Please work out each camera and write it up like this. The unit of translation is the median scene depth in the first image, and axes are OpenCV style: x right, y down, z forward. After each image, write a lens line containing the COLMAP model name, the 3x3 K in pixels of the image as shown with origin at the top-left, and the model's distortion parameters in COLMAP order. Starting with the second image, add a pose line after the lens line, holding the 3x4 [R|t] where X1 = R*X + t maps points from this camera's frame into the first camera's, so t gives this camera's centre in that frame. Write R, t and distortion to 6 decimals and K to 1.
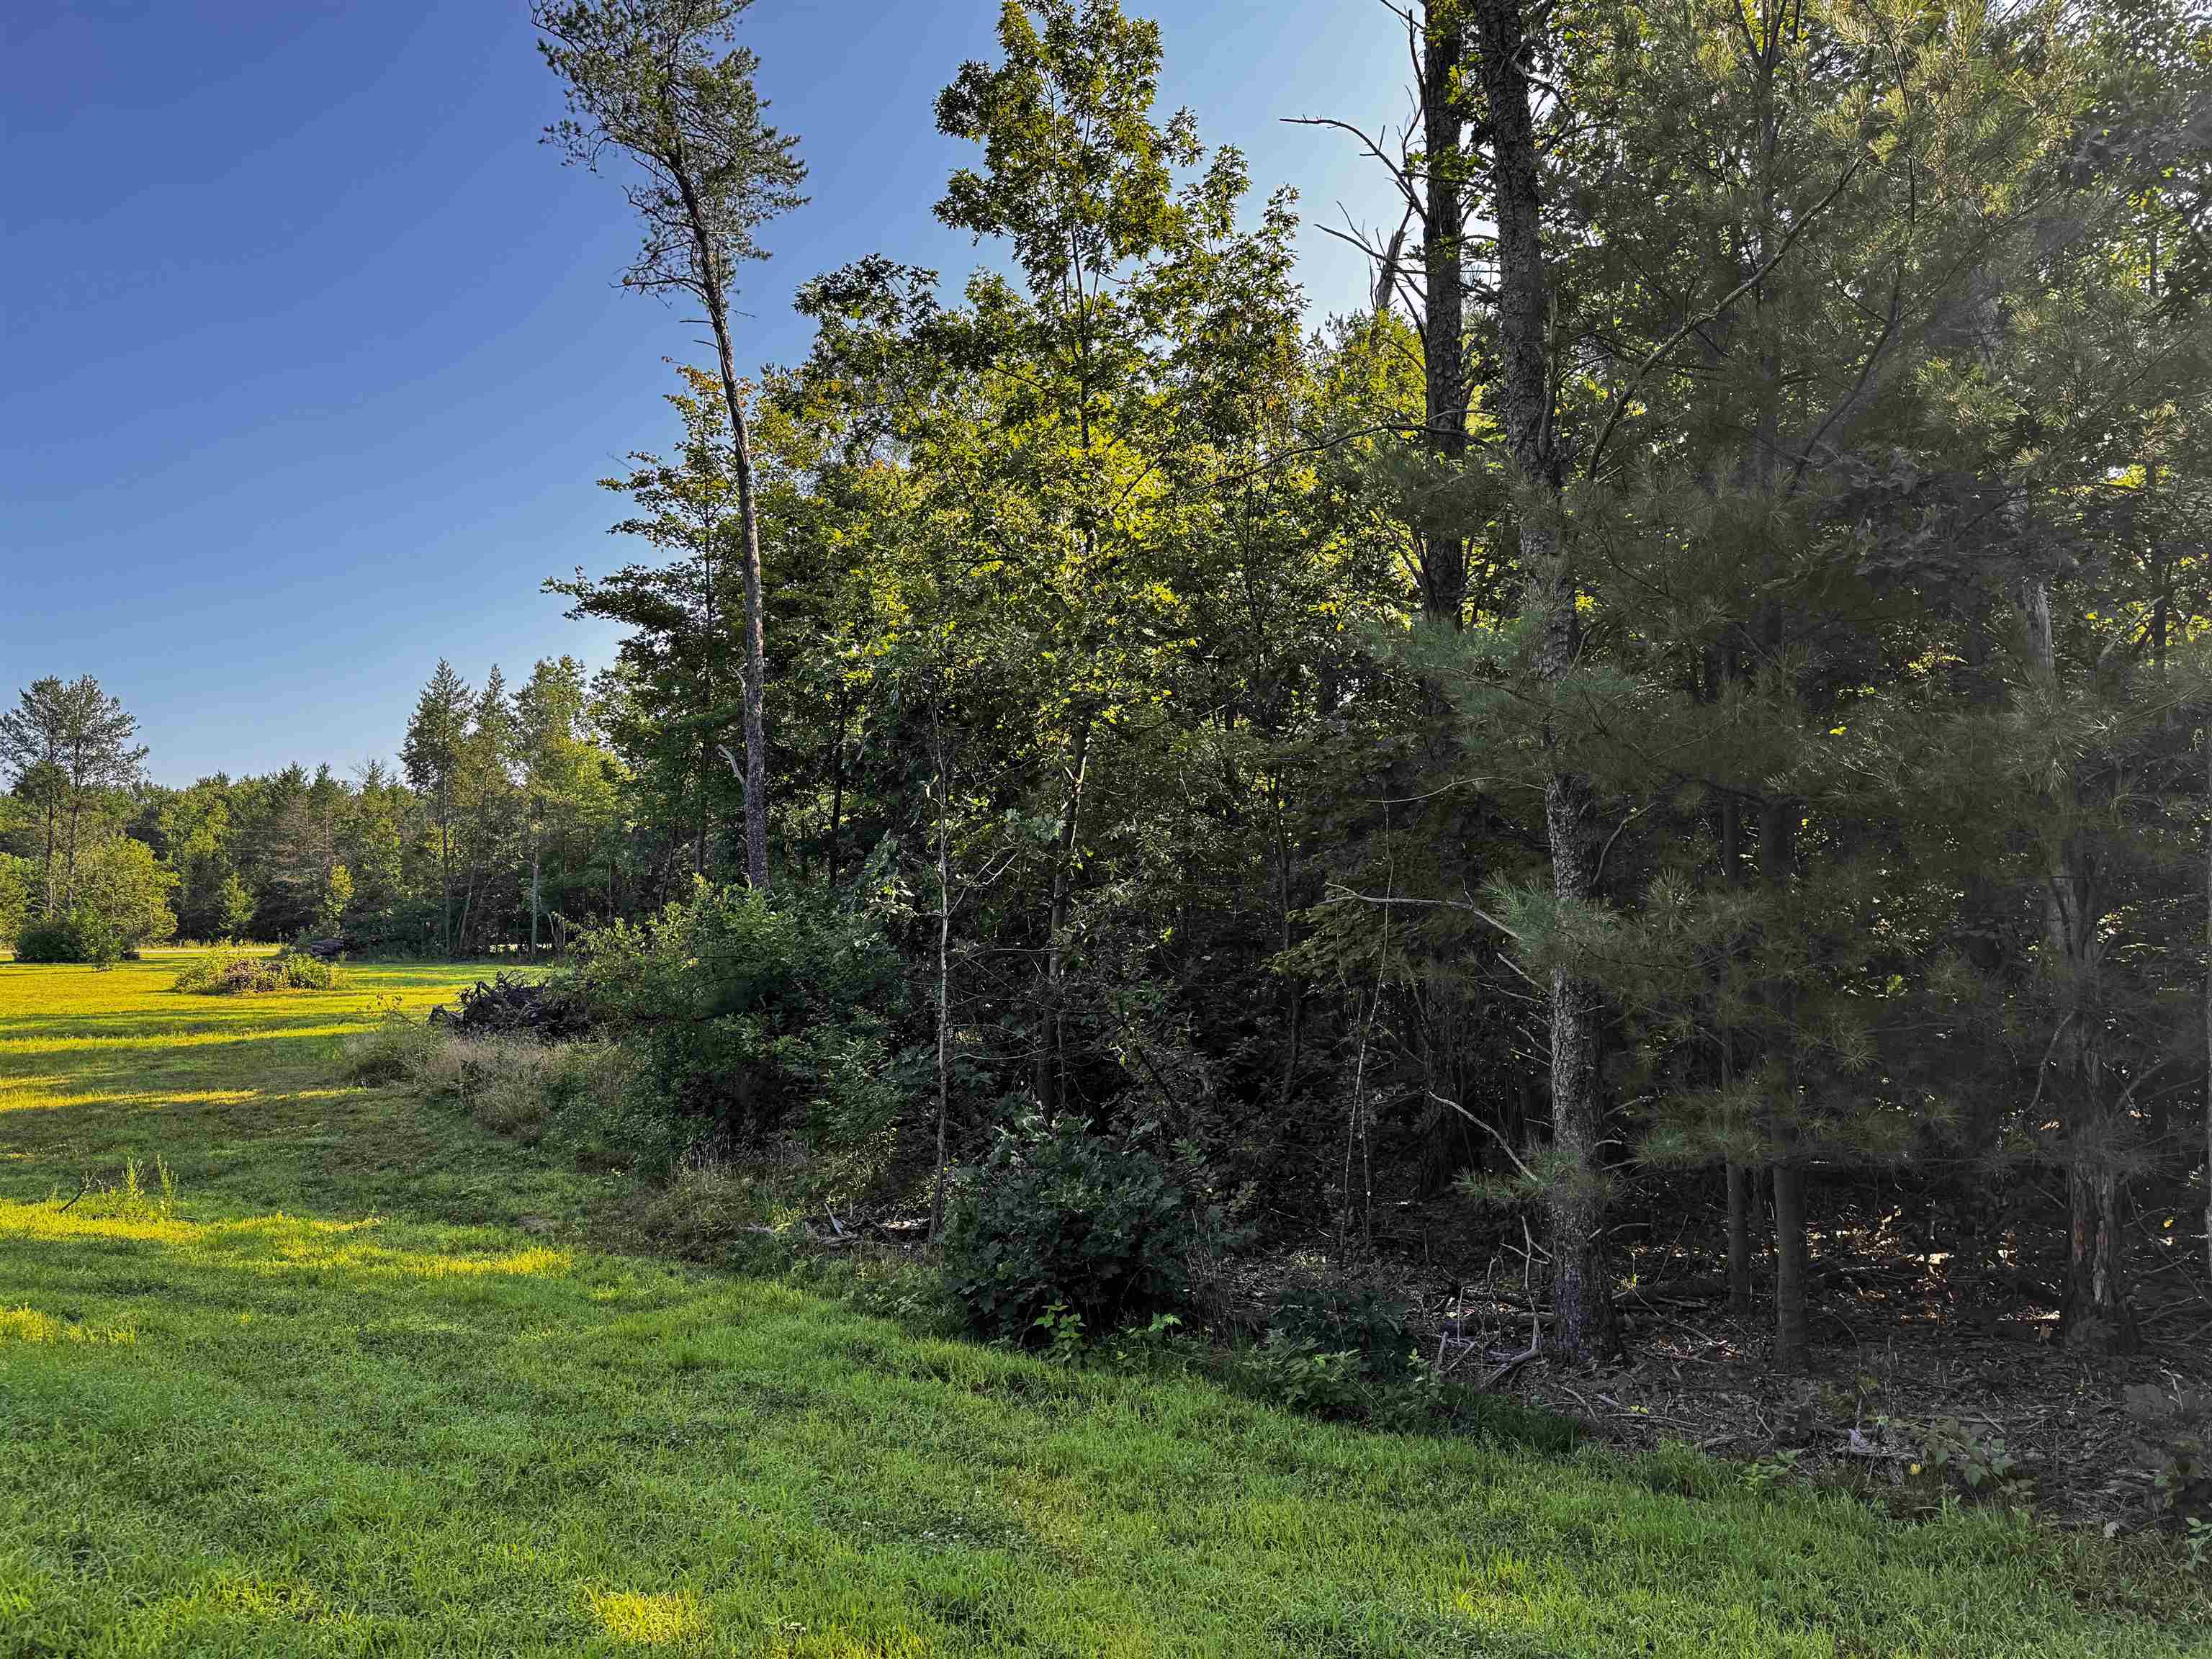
lens RADIAL K [[1544.3, 0, 1106.0], [0, 1544.3, 829.5], [0, 0, 1]] dist [0.096614, -0.120938]
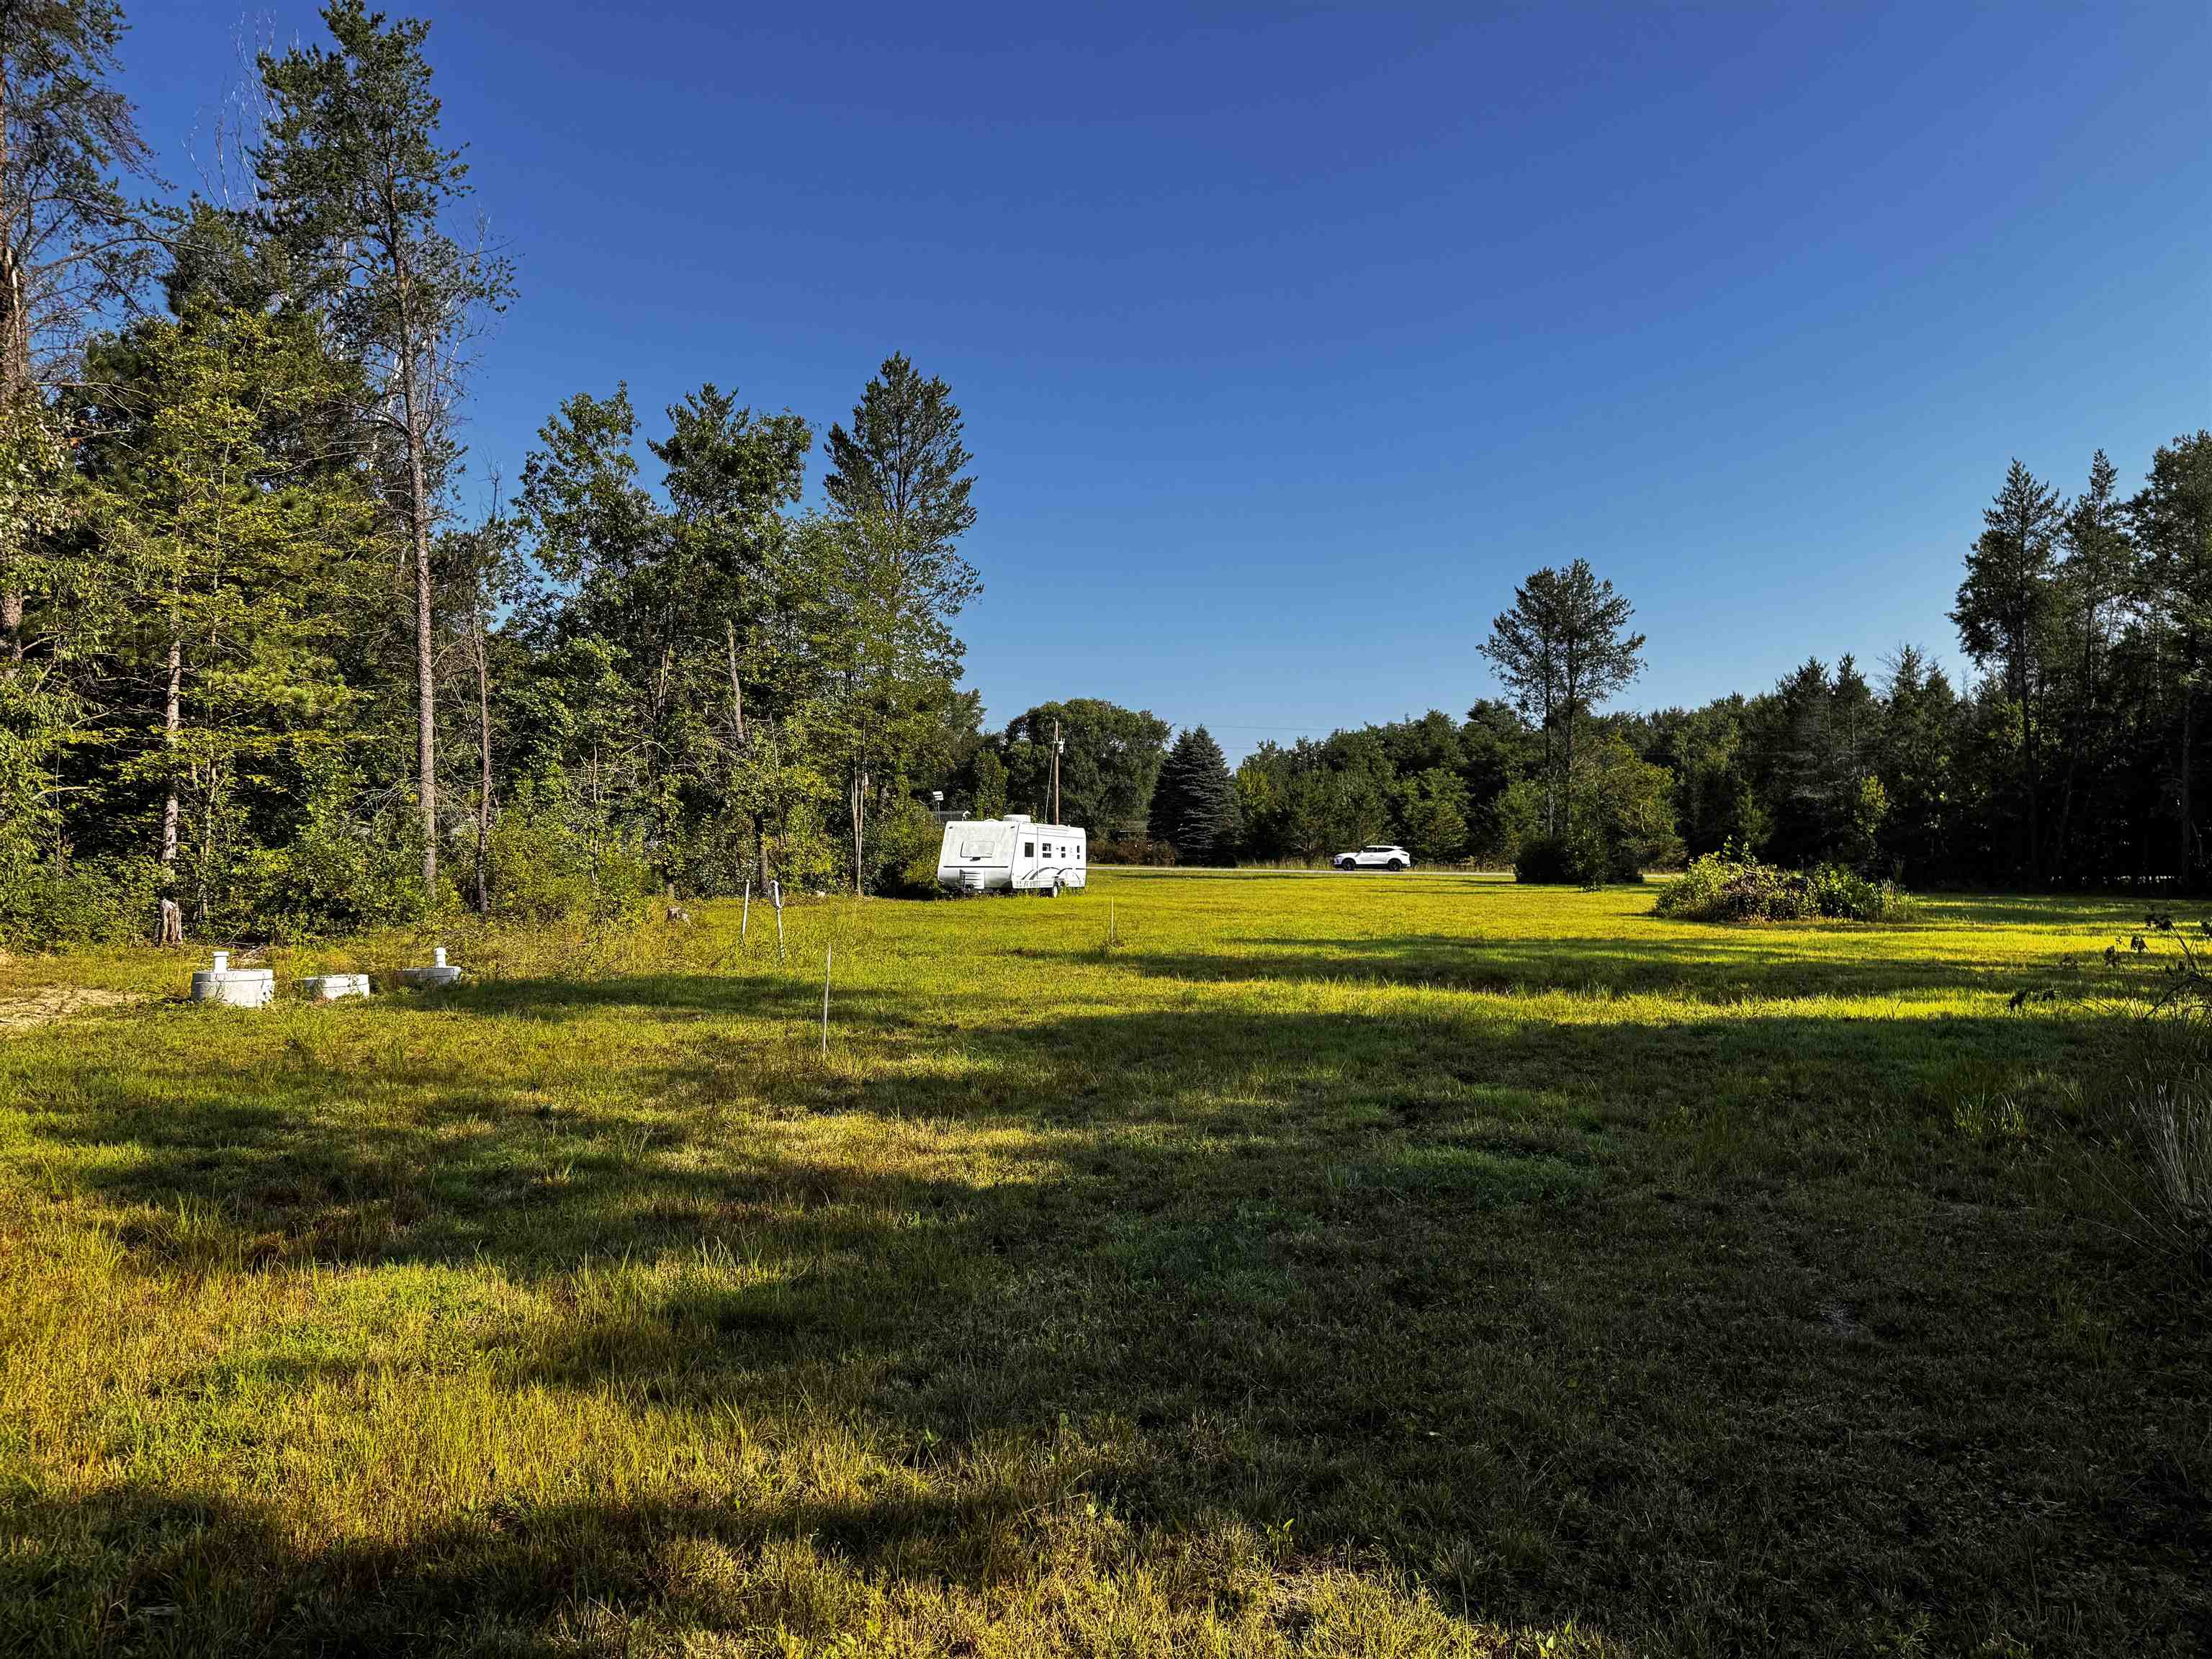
lens RADIAL K [[1544.3, 0, 1106.0], [0, 1544.3, 829.5], [0, 0, 1]] dist [0.096614, -0.120938]
pose [[0.620959, -0.011734, -0.783755, -0.128991], [0.039022, 0.999111, 0.015959, 0.028343], [0.782871, -0.040494, 0.620865, 0.244319]]
